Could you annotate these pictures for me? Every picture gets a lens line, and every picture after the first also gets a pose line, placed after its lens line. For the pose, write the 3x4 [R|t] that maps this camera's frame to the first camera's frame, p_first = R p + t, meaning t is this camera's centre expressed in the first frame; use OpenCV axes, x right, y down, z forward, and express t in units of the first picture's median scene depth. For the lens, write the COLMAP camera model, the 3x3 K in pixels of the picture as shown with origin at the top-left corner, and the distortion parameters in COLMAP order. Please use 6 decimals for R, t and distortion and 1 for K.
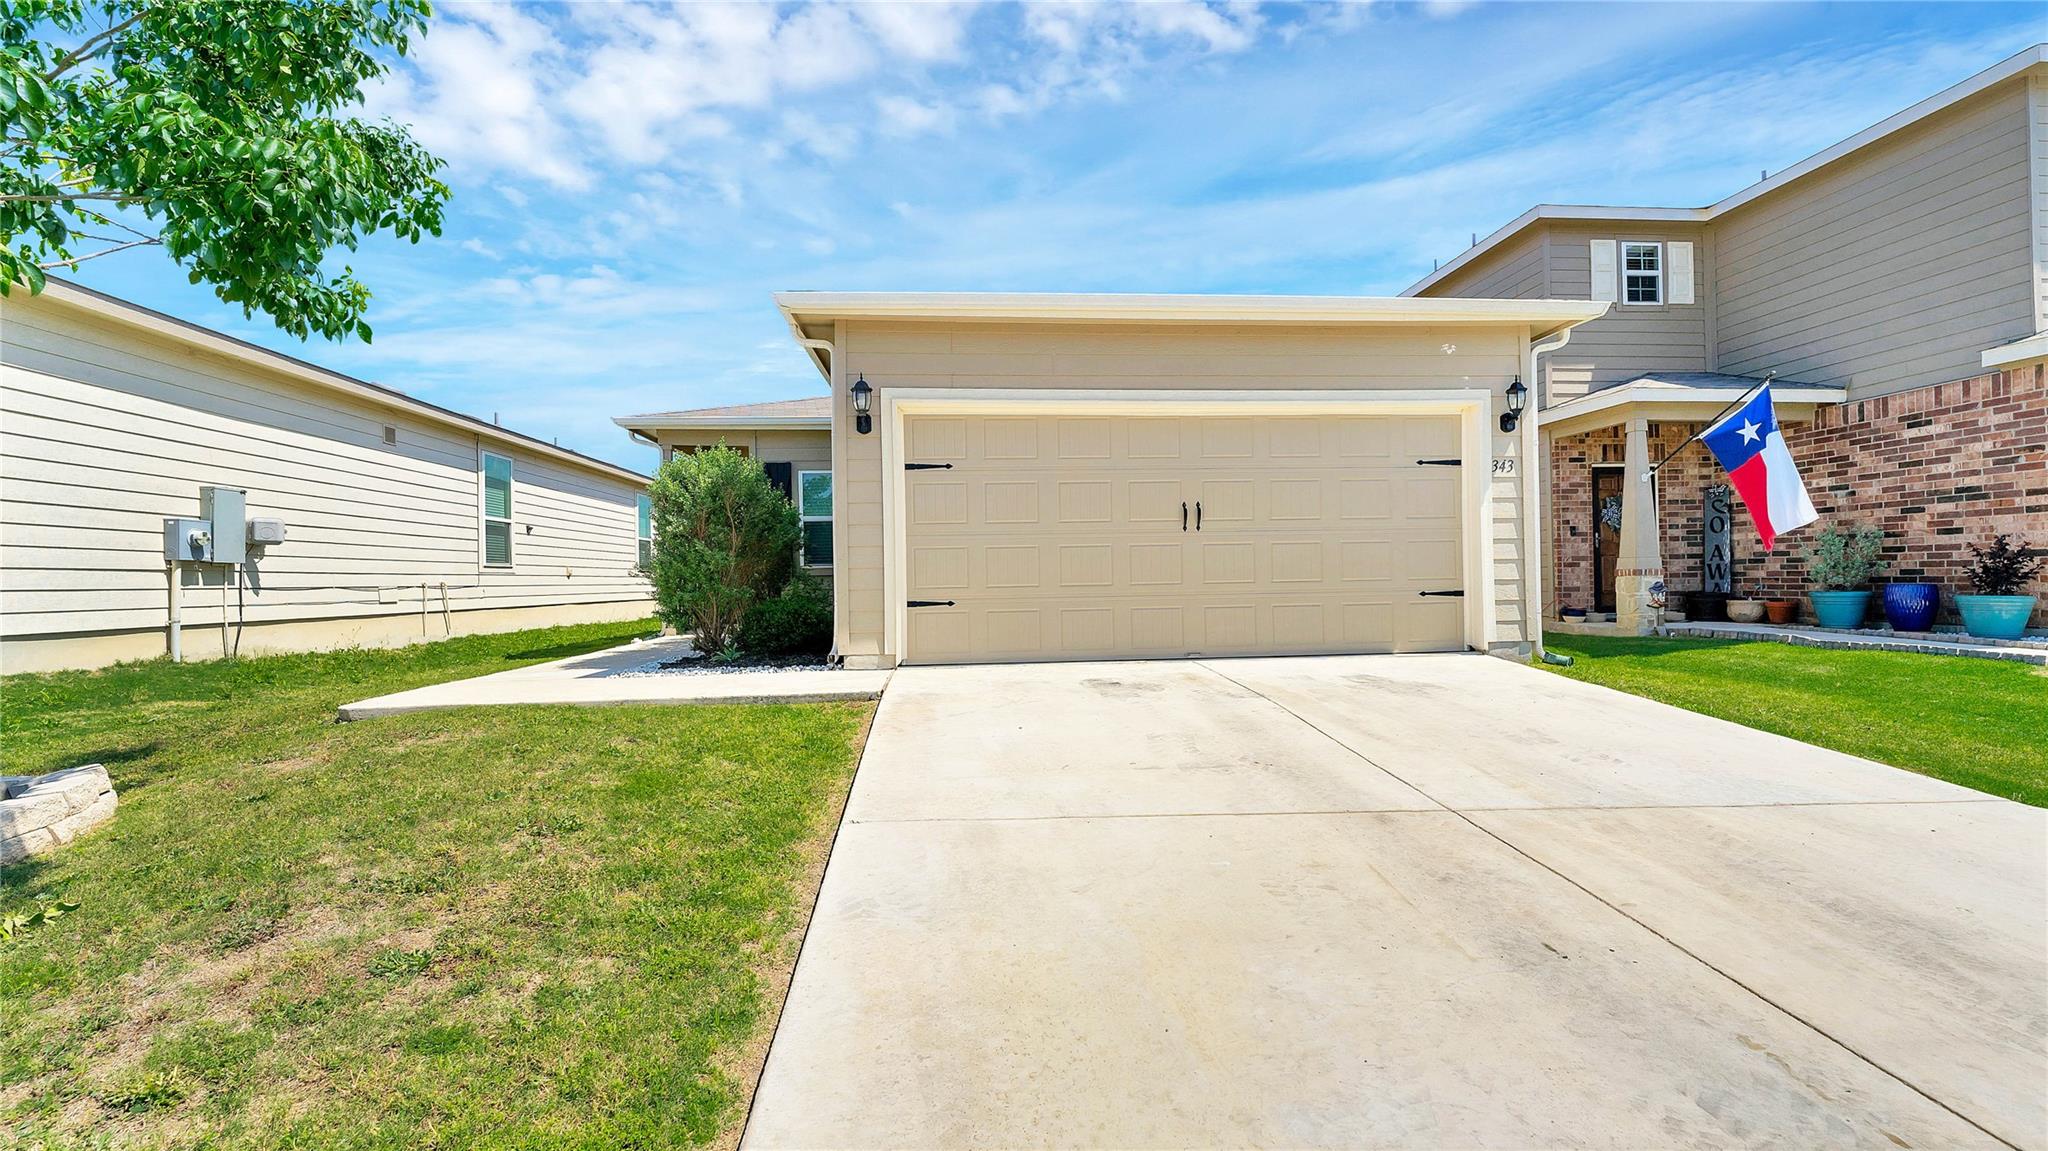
lens RADIAL K [[847.2, 0, 1053.5], [0, 847.2, 563.9], [0, 0, 1]] dist [-0.004156, -0.000061]
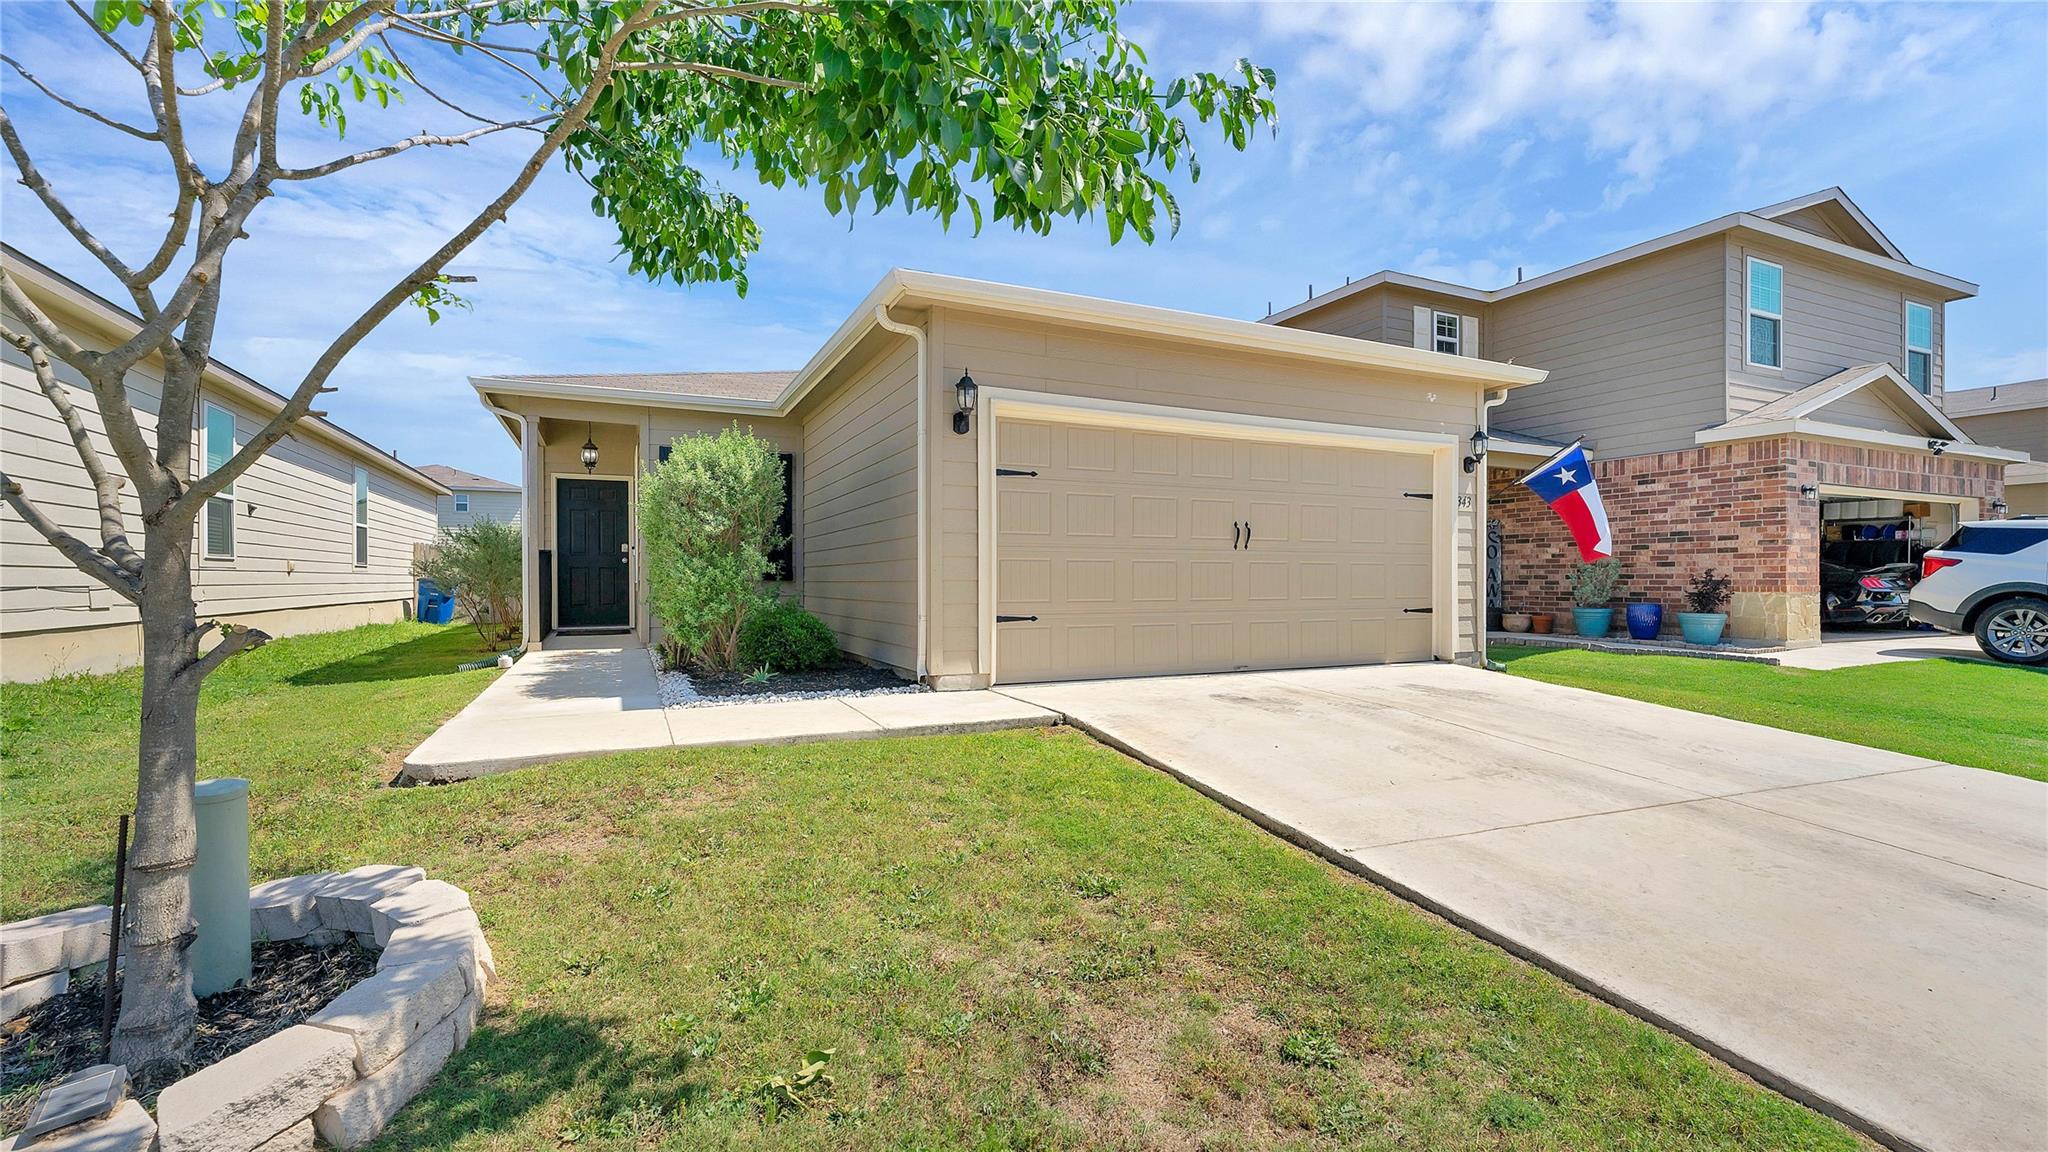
lens RADIAL K [[870.3, 0, 1022.0], [0, 870.3, 579.9], [0, 0, 1]] dist [-0.011827, 0.000048]
pose [[0.938135, 0.018247, 0.345790, -0.388741], [-0.024108, 0.999629, 0.012655, -0.007226], [-0.345431, -0.020208, 0.938227, 0.071369]]
